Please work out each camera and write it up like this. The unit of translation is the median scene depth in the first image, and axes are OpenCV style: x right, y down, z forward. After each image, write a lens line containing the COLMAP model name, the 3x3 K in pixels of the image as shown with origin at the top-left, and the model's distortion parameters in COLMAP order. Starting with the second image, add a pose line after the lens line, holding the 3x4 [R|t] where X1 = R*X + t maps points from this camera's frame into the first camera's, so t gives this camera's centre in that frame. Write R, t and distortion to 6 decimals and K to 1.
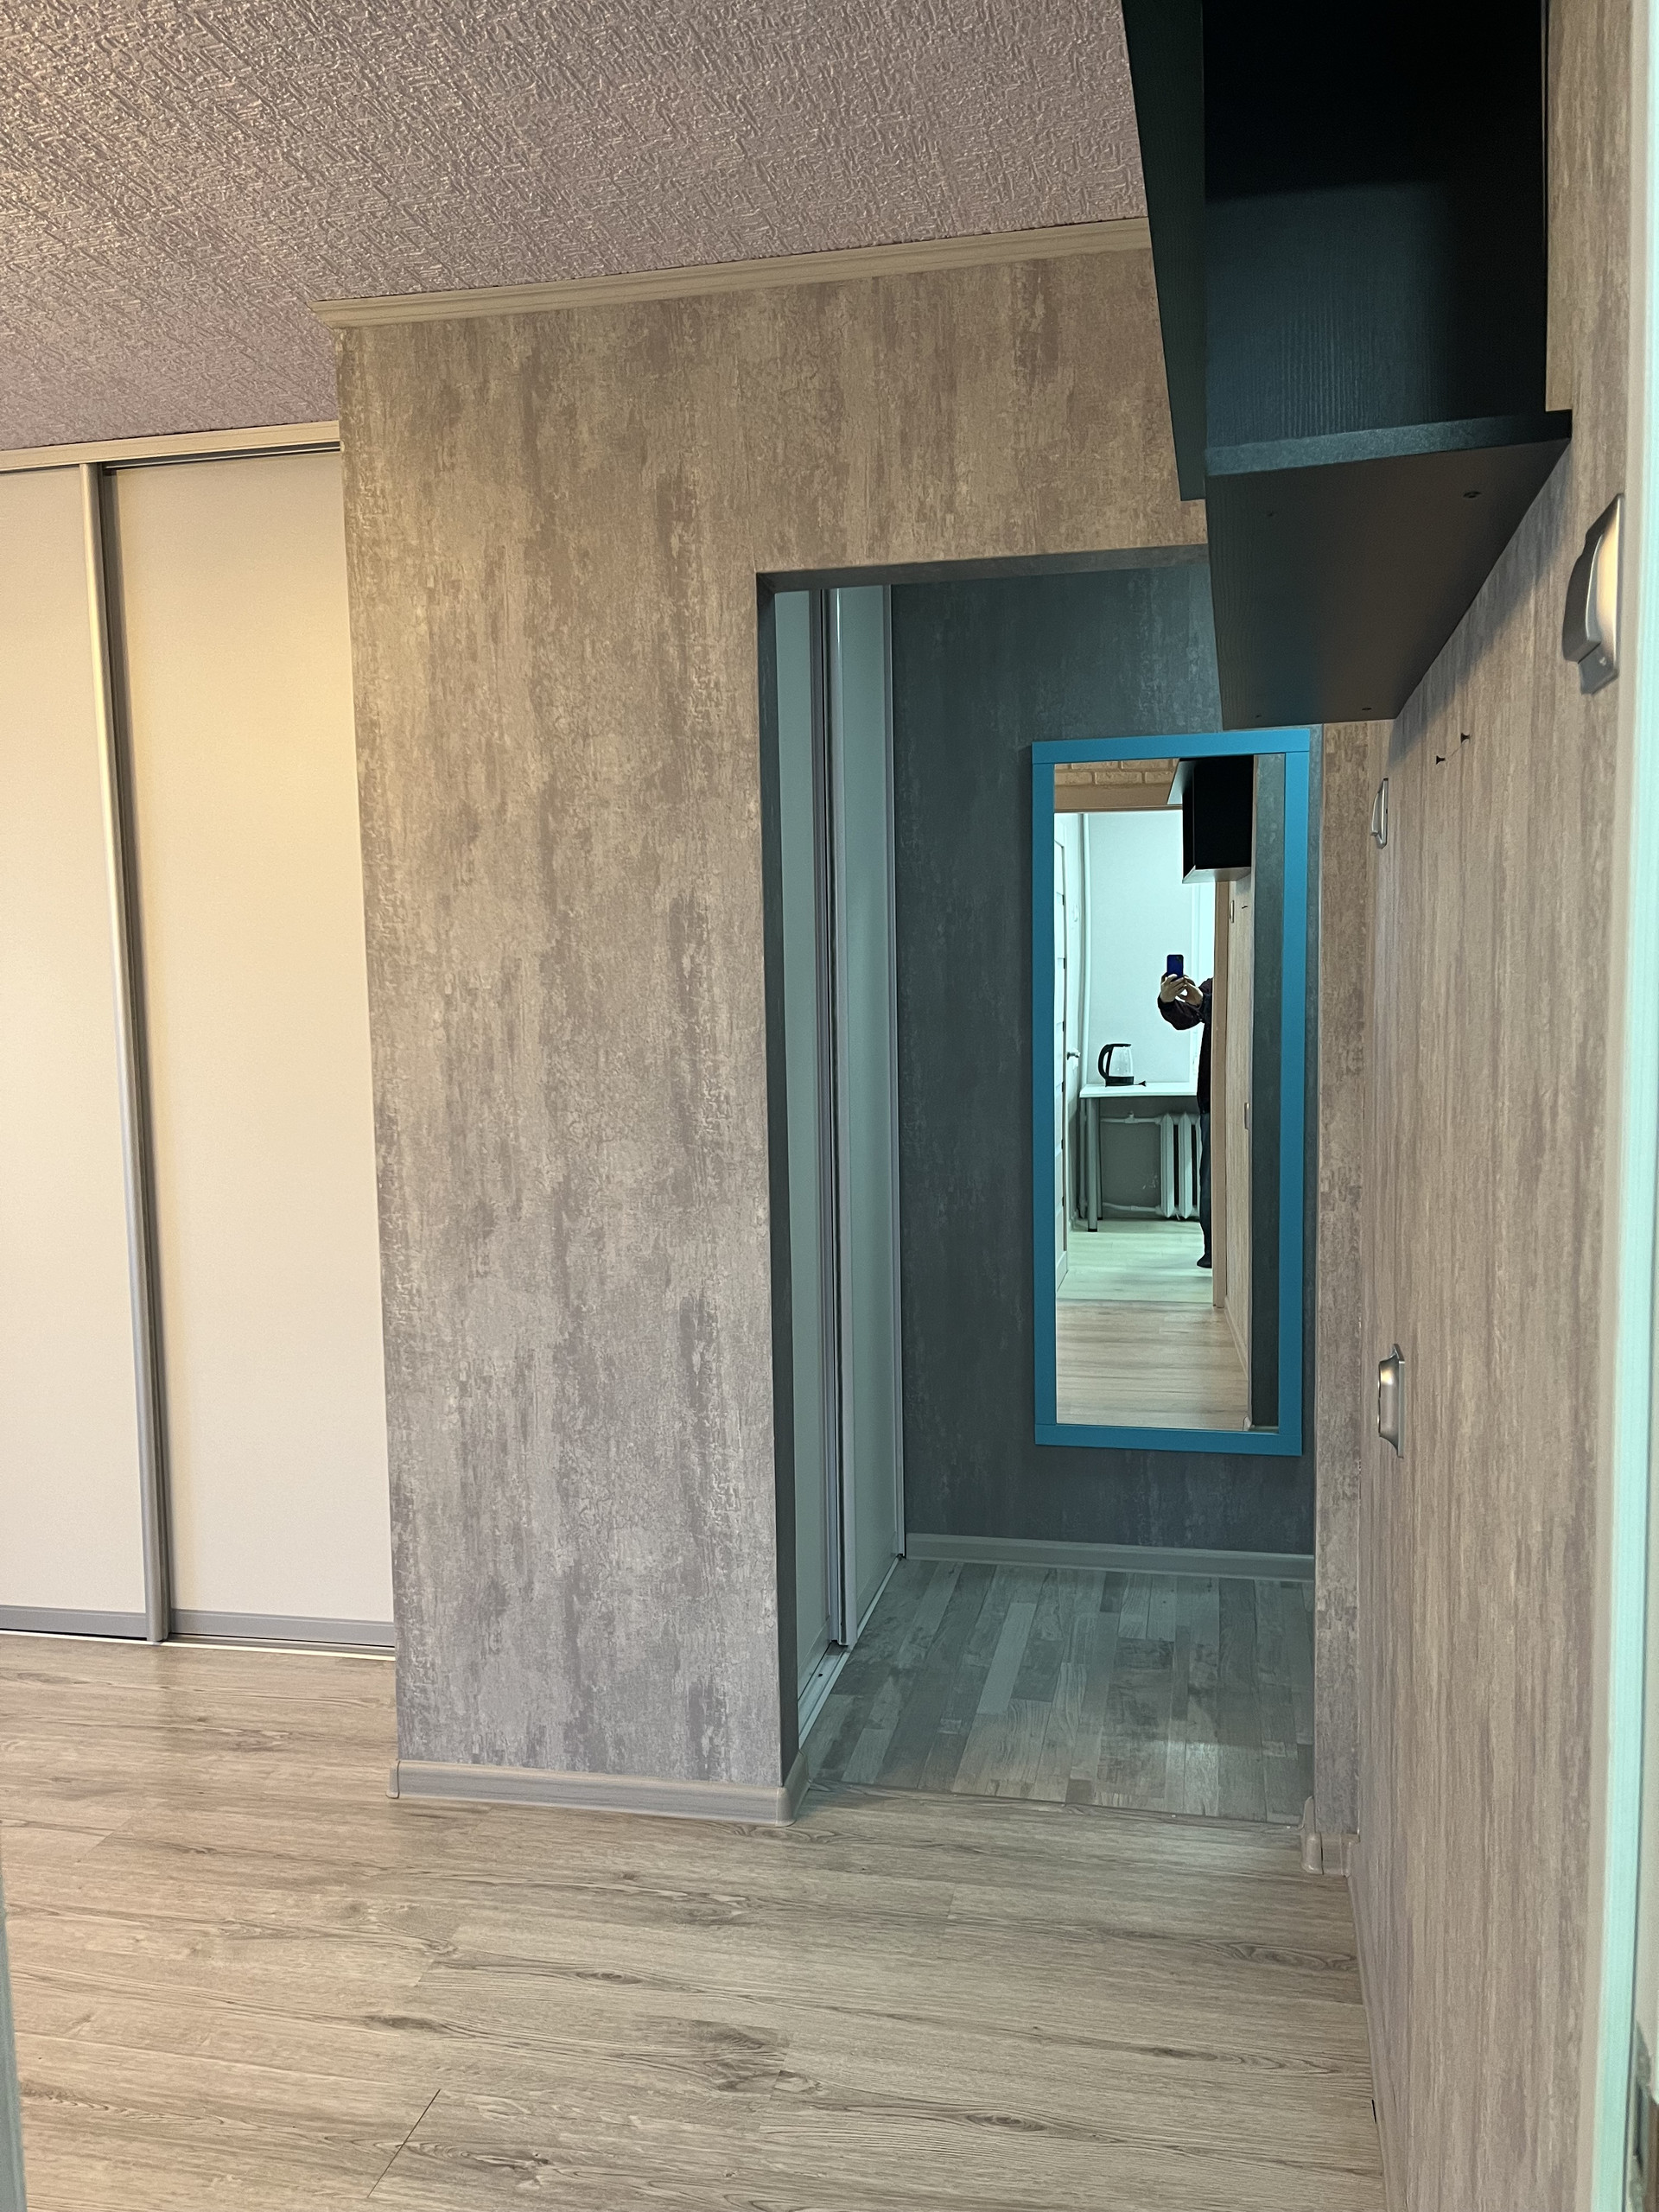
lens RADIAL K [[1656.3, 0, 831.8], [0, 1656.3, 1128.0], [0, 0, 1]] dist [0.079173, -0.099981]
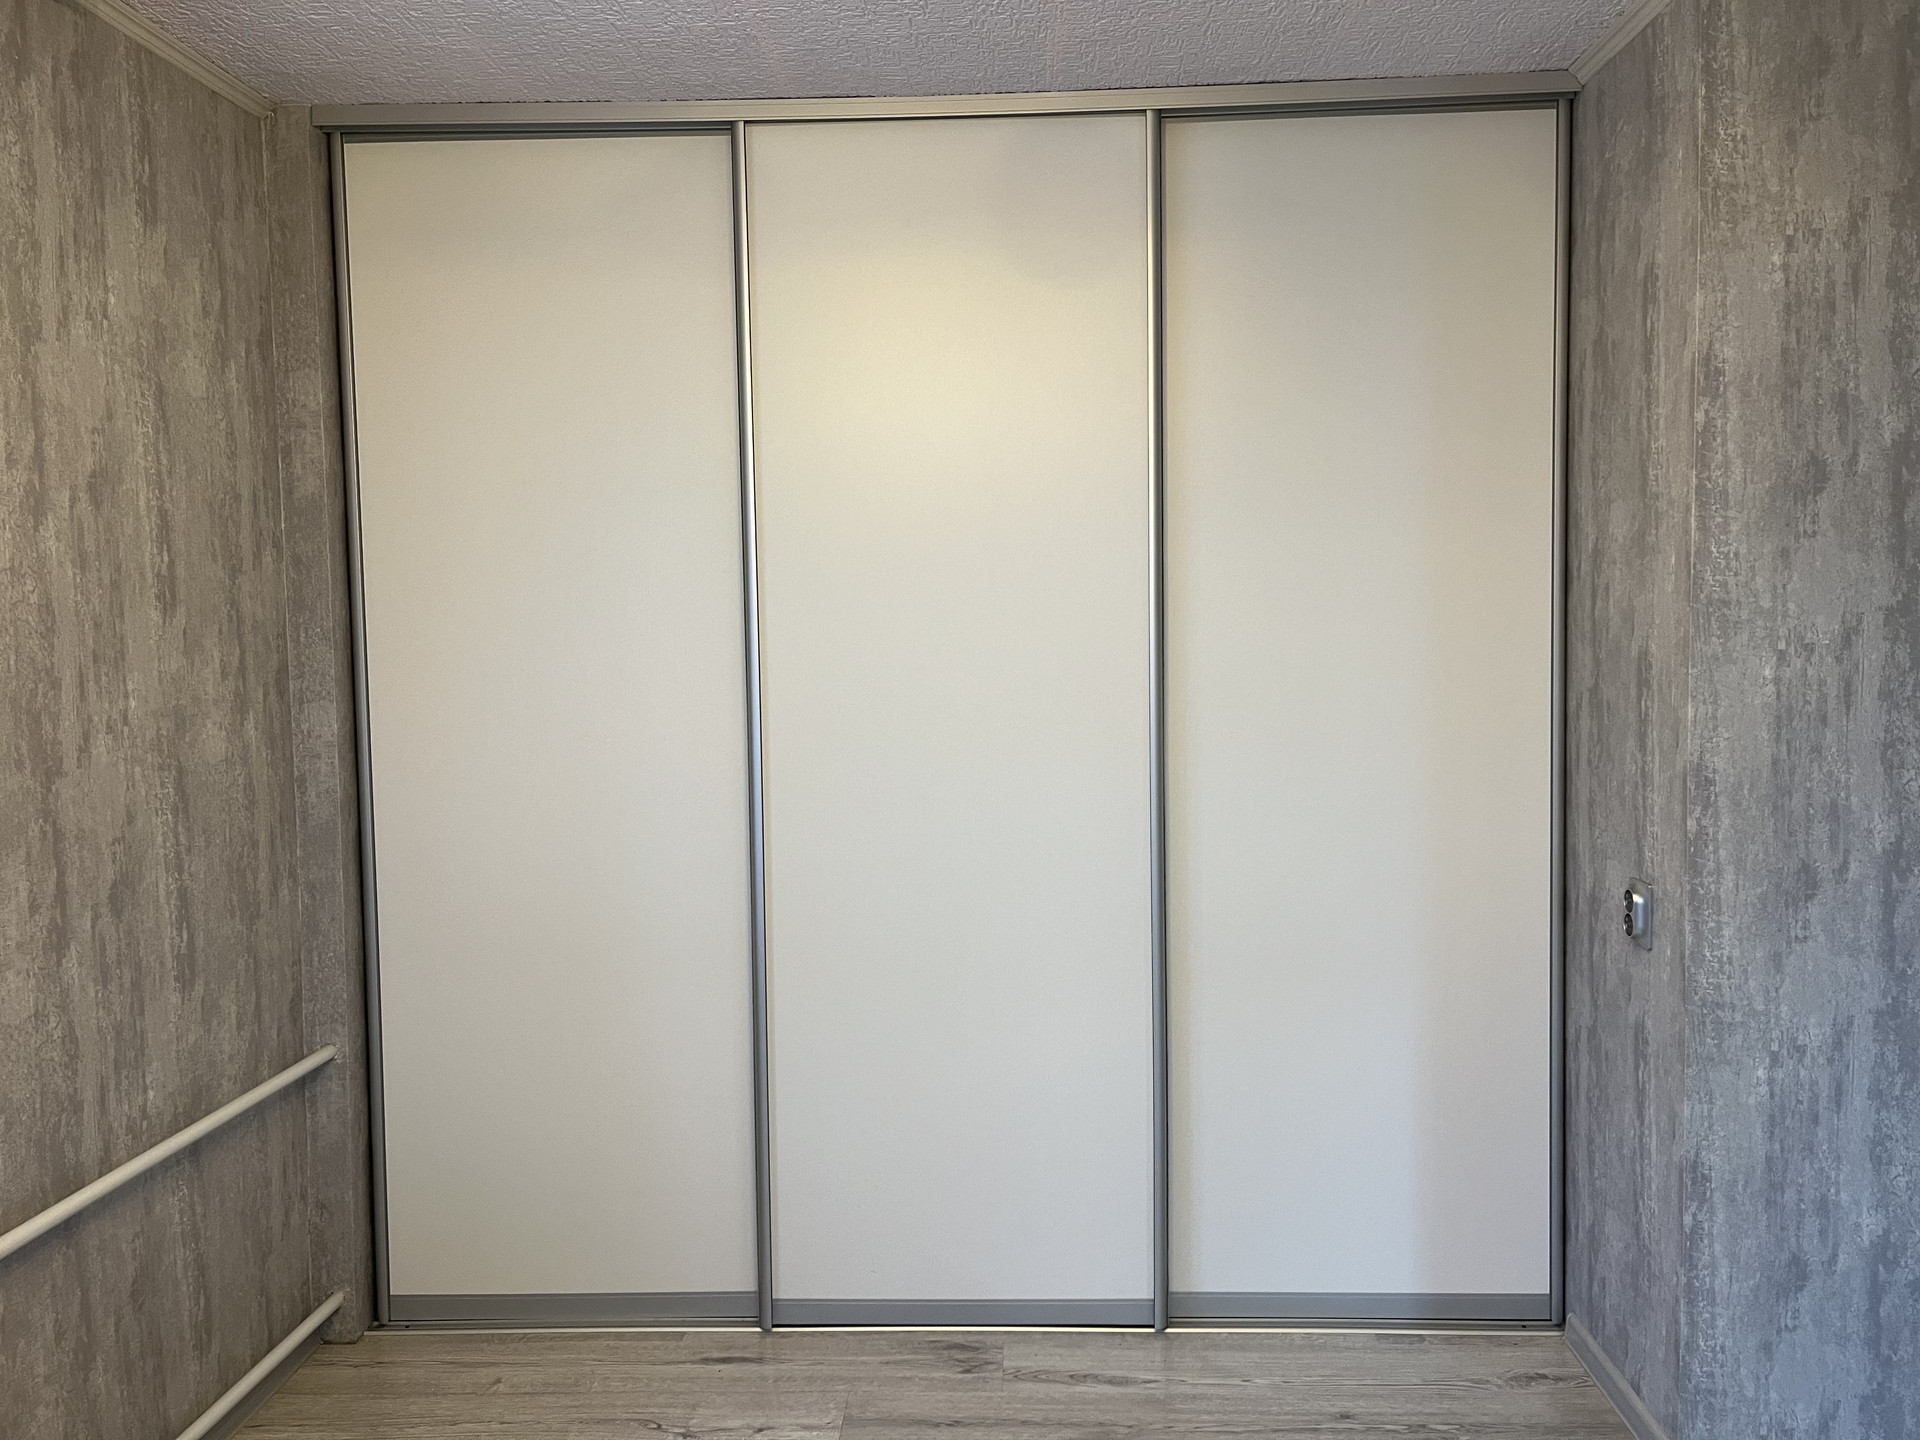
lens RADIAL K [[1425.3, 0, 957.7], [0, 1425.3, 720.9], [0, 0, 1]] dist [0.151428, -0.200722]
pose [[0.986047, -0.009608, 0.166191, -0.848191], [0.015567, 0.999280, -0.034590, -0.017091], [-0.165739, 0.036694, 0.985487, 0.243480]]
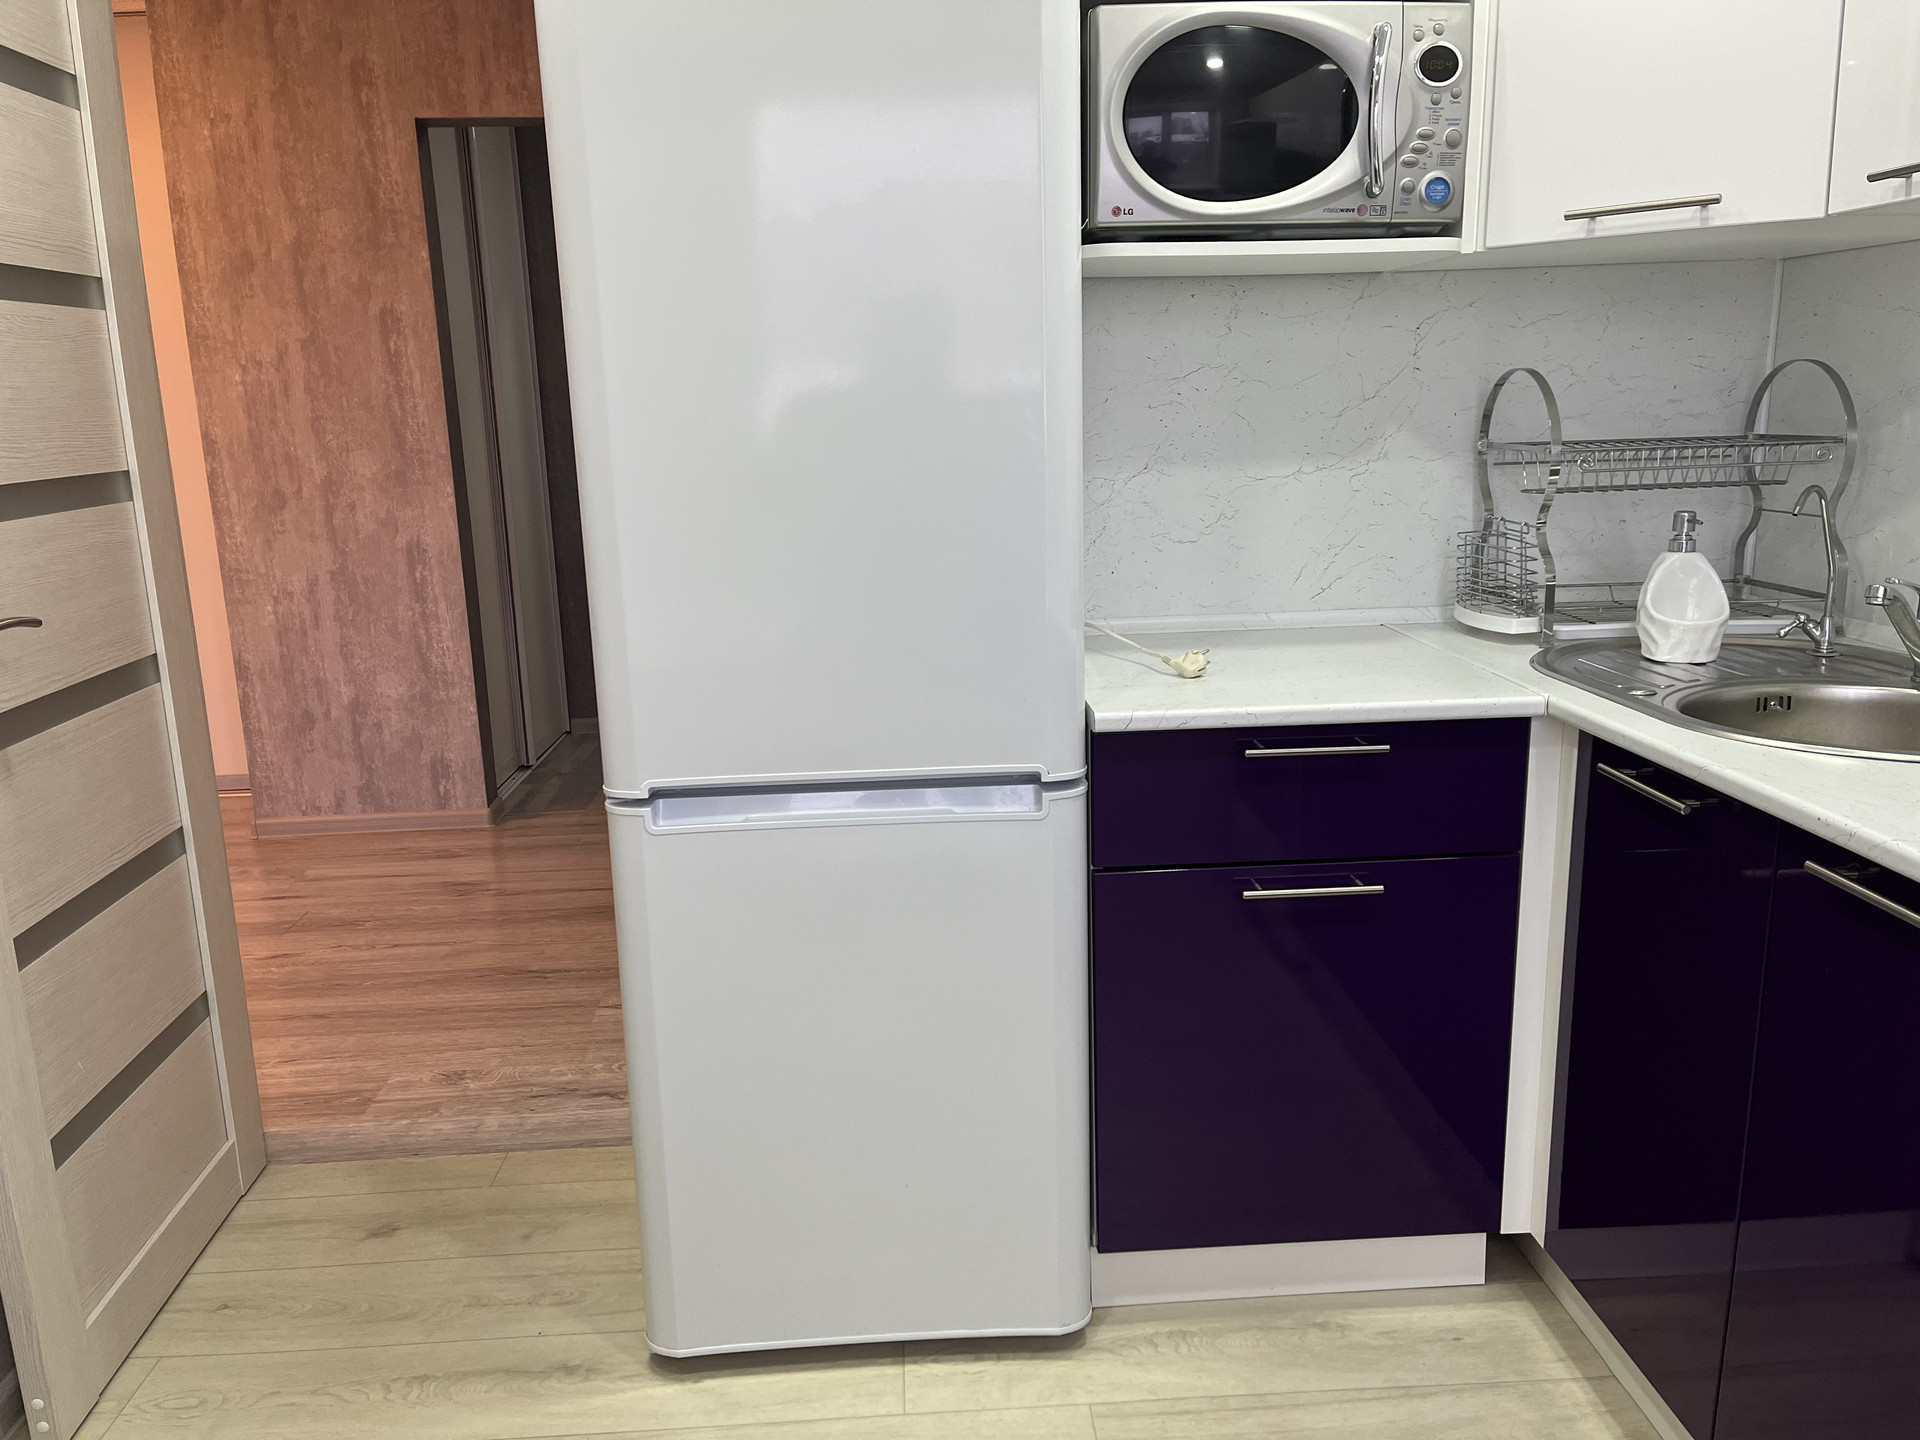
lens RADIAL K [[1442.3, 0, 958.7], [0, 1442.3, 727.3], [0, 0, 1]] dist [0.076651, -0.101646]
pose [[0.963766, -0.066694, 0.258278, 0.063208], [0.034230, 0.991156, 0.128210, 0.120893], [-0.264545, -0.114723, 0.957525, -0.669122]]
